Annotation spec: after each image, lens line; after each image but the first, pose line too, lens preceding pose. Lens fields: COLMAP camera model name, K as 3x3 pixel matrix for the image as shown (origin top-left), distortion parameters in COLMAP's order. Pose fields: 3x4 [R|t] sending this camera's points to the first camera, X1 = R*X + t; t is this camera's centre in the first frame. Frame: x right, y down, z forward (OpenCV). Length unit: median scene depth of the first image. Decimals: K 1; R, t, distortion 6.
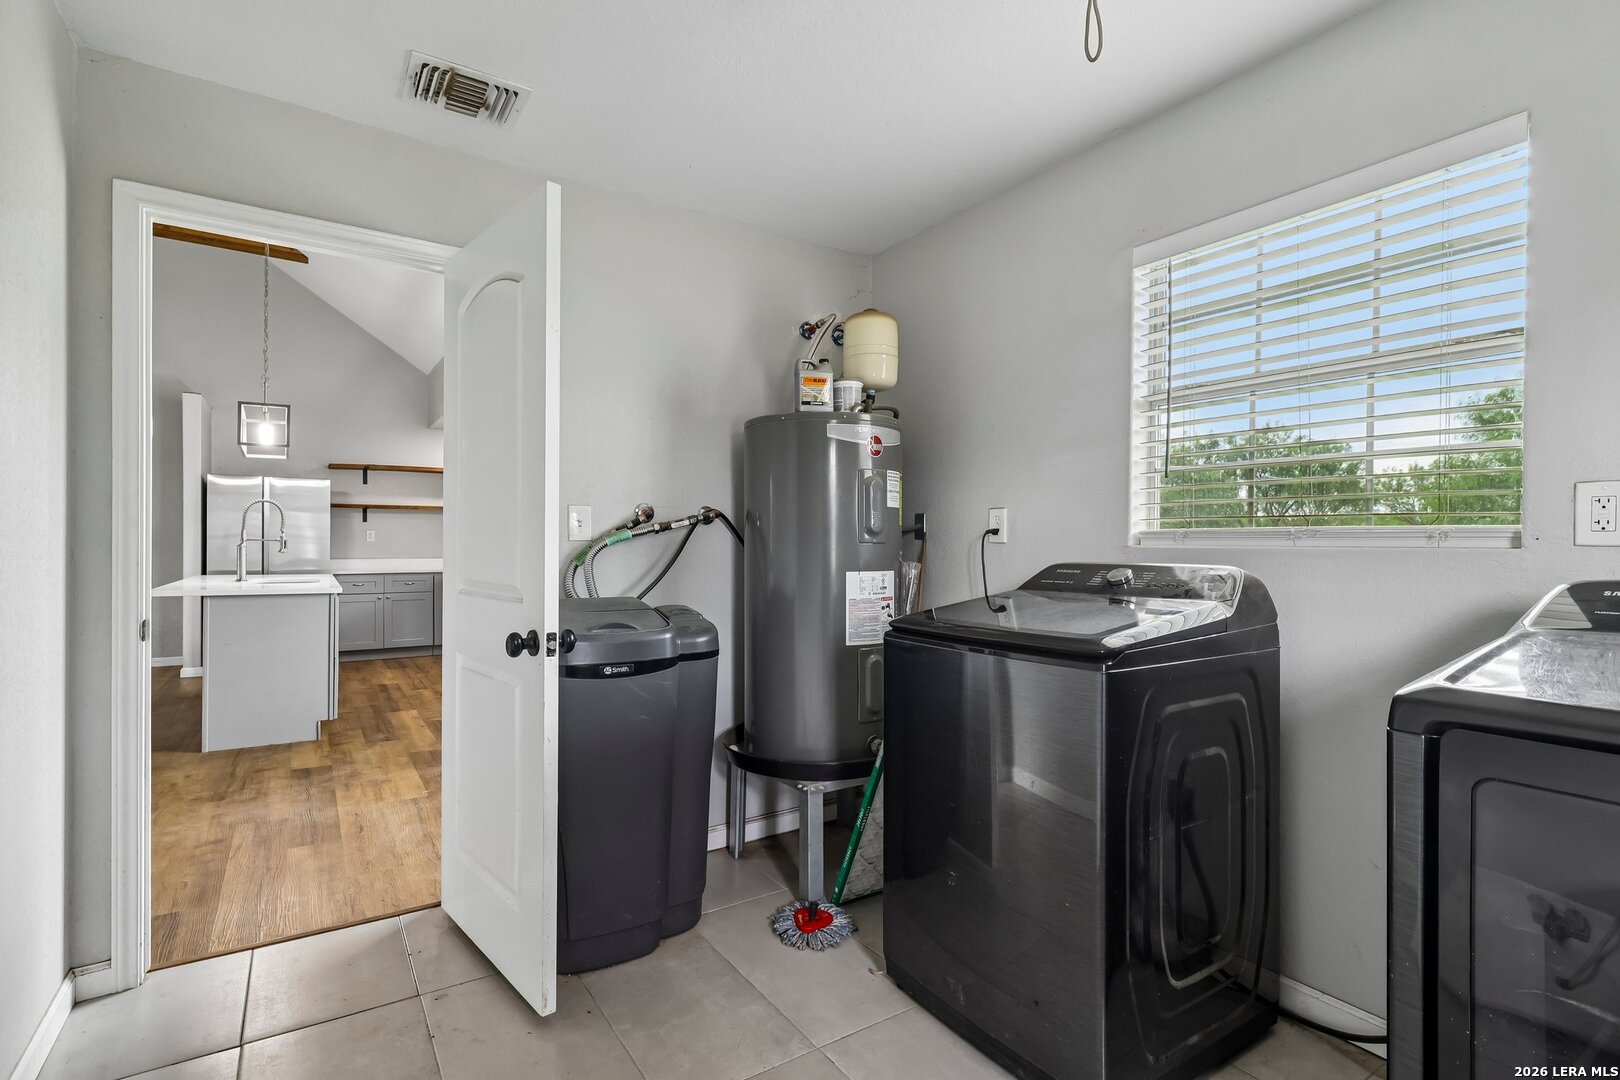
lens RADIAL K [[767.6, 0, 813.3], [0, 767.6, 545.6], [0, 0, 1]] dist [0.002959, -0.000736]
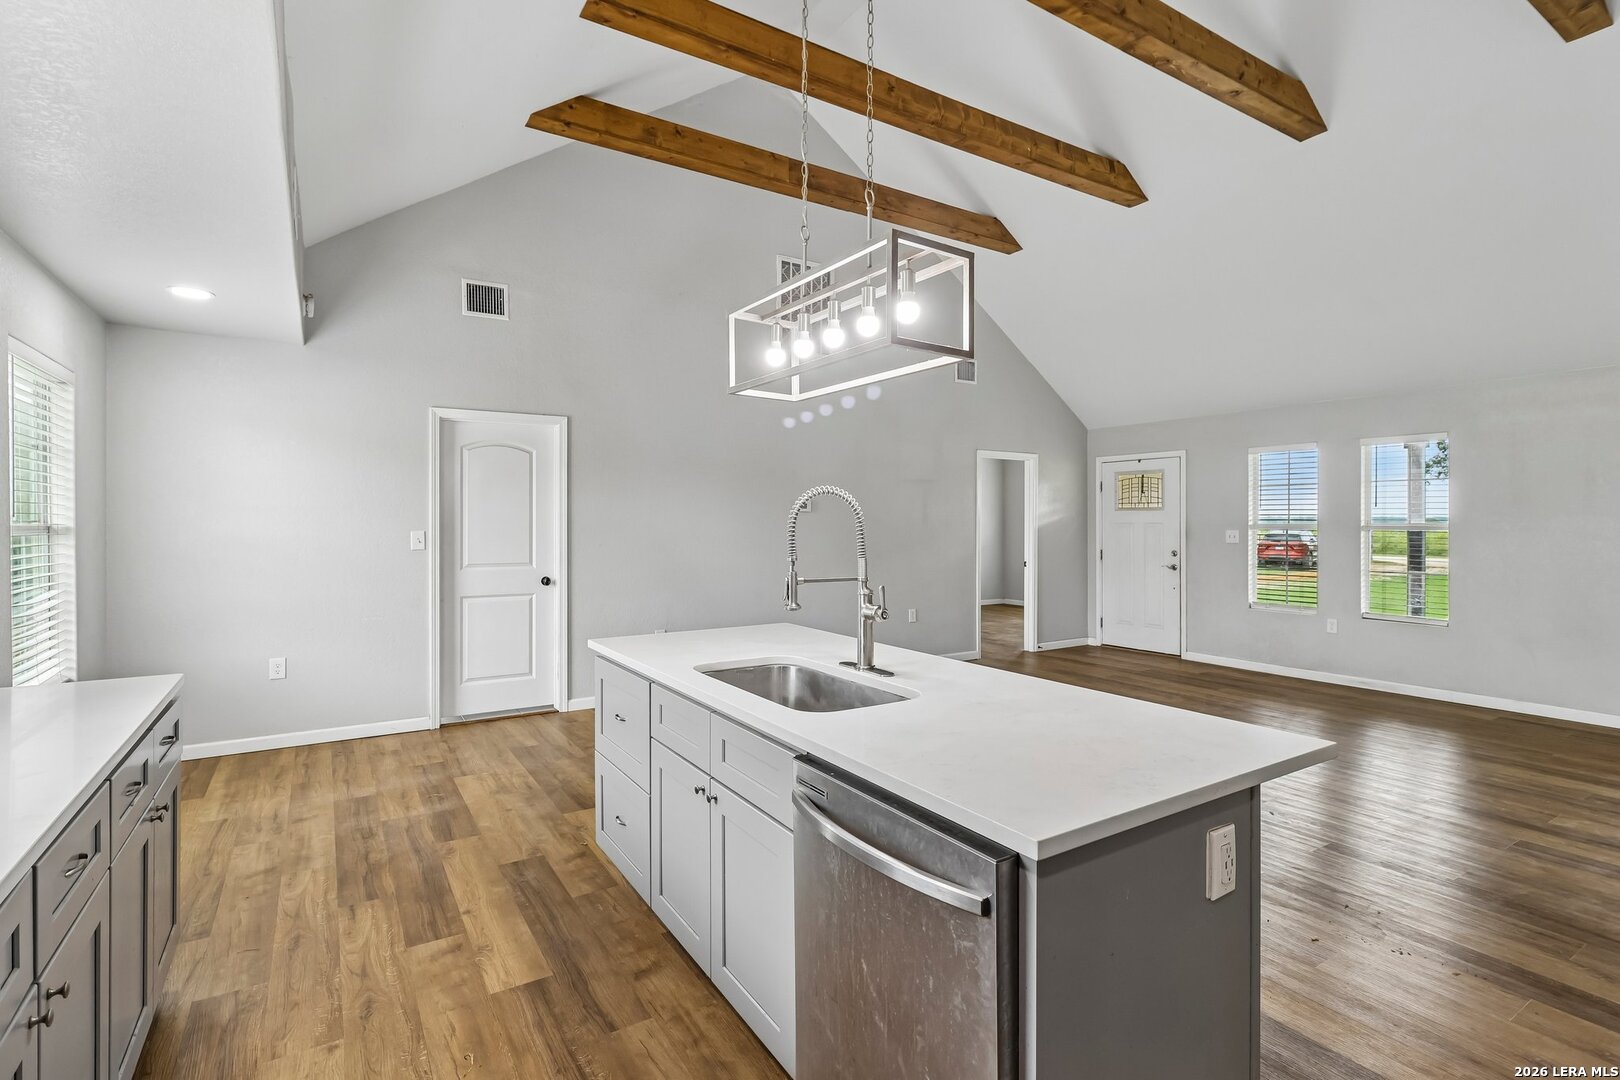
lens RADIAL K [[767.6, 0, 810.9], [0, 767.6, 525.8], [0, 0, 1]] dist [0.002959, -0.000736]
pose [[-0.999684, -0.016191, 0.019234, -1.022068], [-0.016200, 0.999869, -0.000307, -0.054979], [-0.019227, -0.000618, -0.999815, 2.077518]]
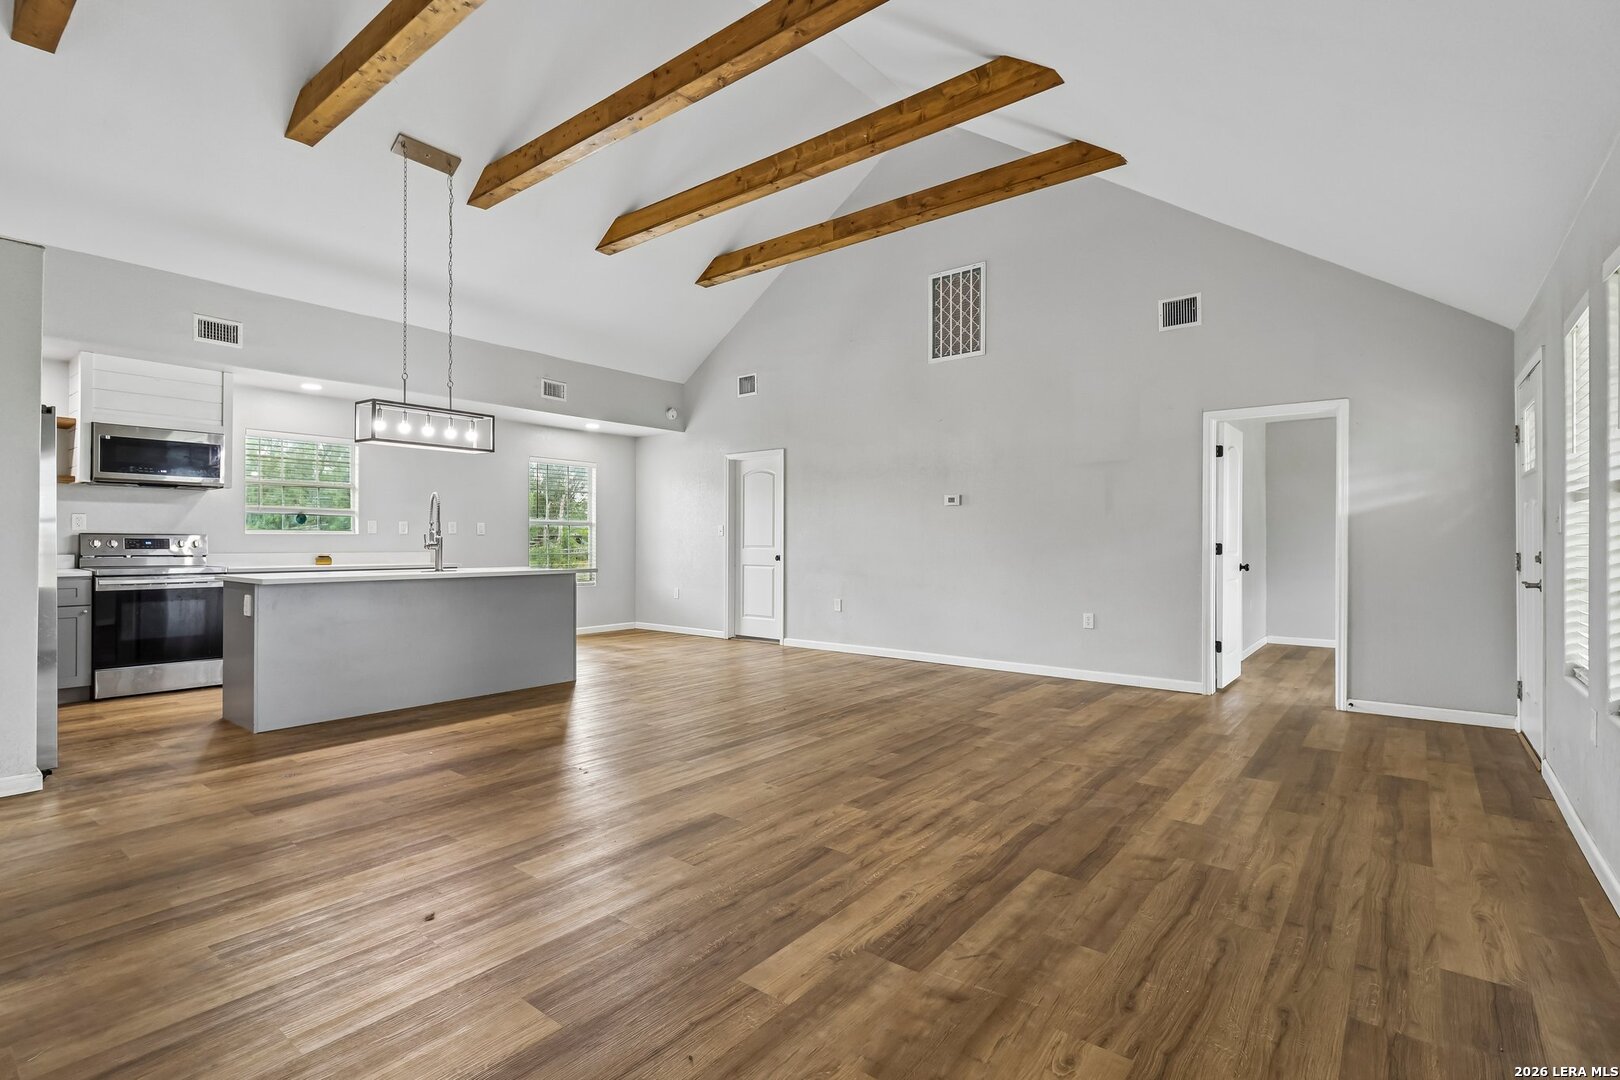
lens RADIAL K [[767.6, 0, 806.9], [0, 767.6, 535.9], [0, 0, 1]] dist [0.002959, -0.000736]
pose [[-0.307237, -0.010295, 0.951577, -2.697646], [-0.010240, 0.999919, 0.007511, -0.022800], [-0.951578, -0.007437, -0.307318, 1.200484]]
